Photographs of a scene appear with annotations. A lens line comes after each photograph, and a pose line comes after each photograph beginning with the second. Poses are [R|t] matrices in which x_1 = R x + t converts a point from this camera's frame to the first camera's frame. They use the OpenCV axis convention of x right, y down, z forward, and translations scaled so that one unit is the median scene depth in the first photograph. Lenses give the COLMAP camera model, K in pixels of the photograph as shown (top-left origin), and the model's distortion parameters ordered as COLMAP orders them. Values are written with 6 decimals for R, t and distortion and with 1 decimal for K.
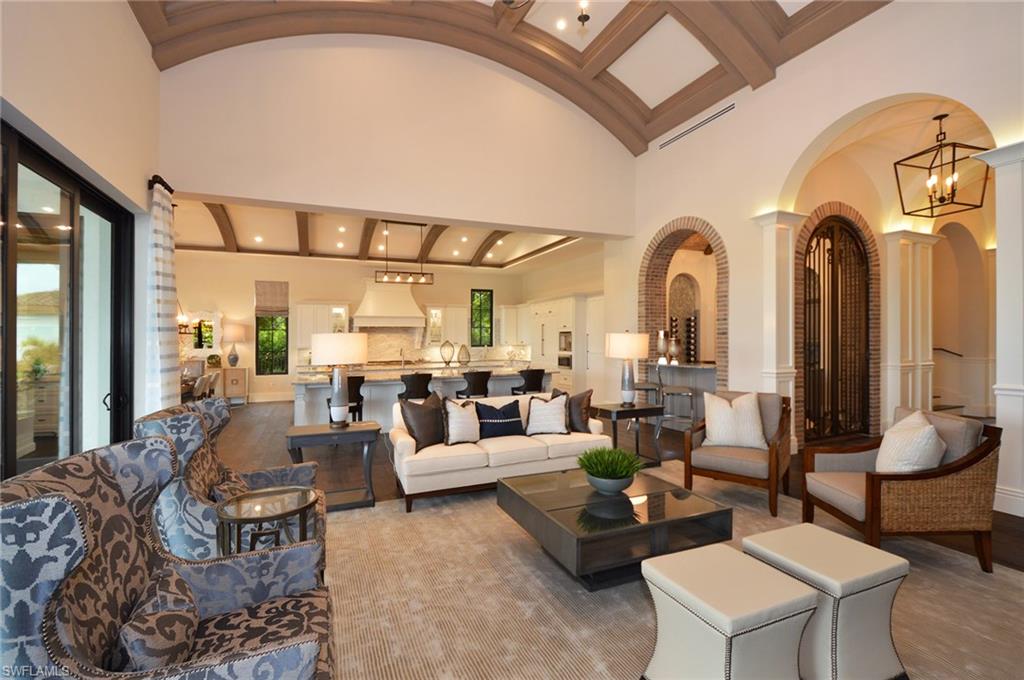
lens RADIAL K [[465.0, 0, 512.0], [0, 465.0, 340.0], [0, 0, 1]] dist [0.000167, -0.000127]
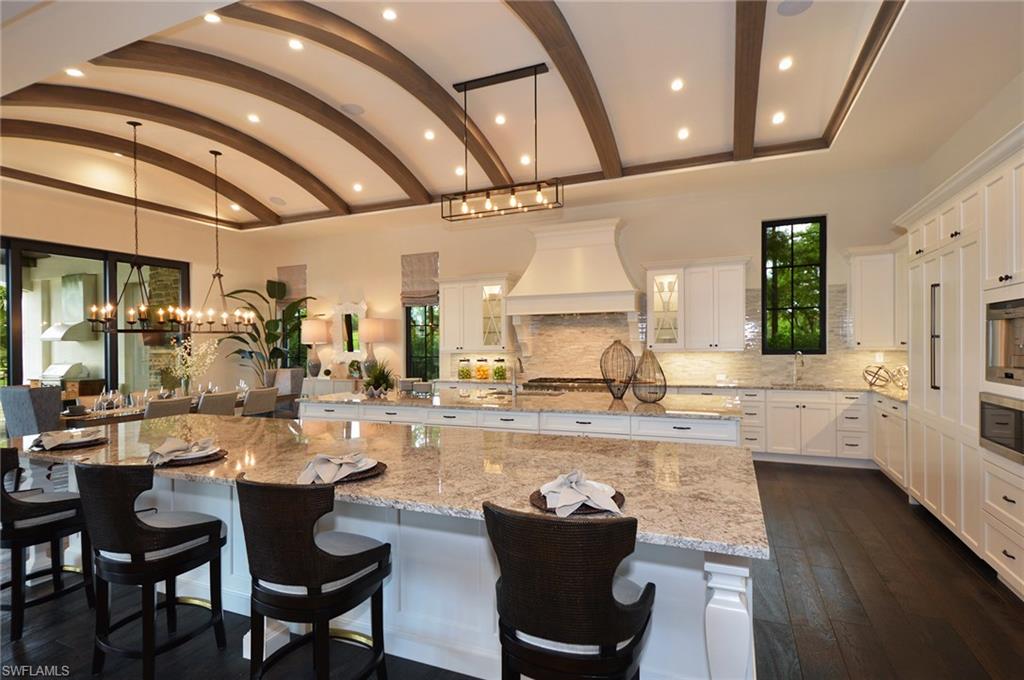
lens RADIAL K [[505.7, 0, 512.0], [0, 505.7, 340.0], [0, 0, 1]] dist [0.001059, 0.000002]
pose [[0.686408, -0.005456, -0.727197, 0.111583], [0.005423, 0.999982, -0.002384, 0.002152], [0.727197, -0.002307, 0.686425, 0.585756]]
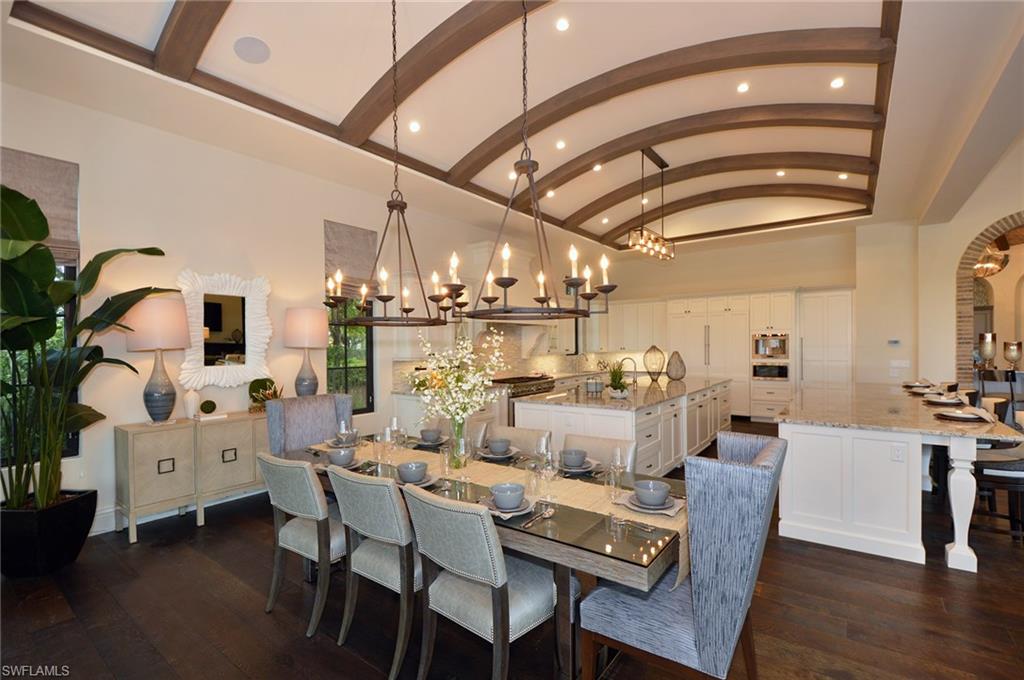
lens RADIAL K [[465.0, 0, 512.0], [0, 465.0, 340.0], [0, 0, 1]] dist [0.000167, -0.000127]
pose [[0.867113, 0.006769, 0.498065, -0.628286], [-0.000592, 0.999921, -0.012559, 0.002907], [-0.498111, 0.010595, 0.867049, 0.485673]]
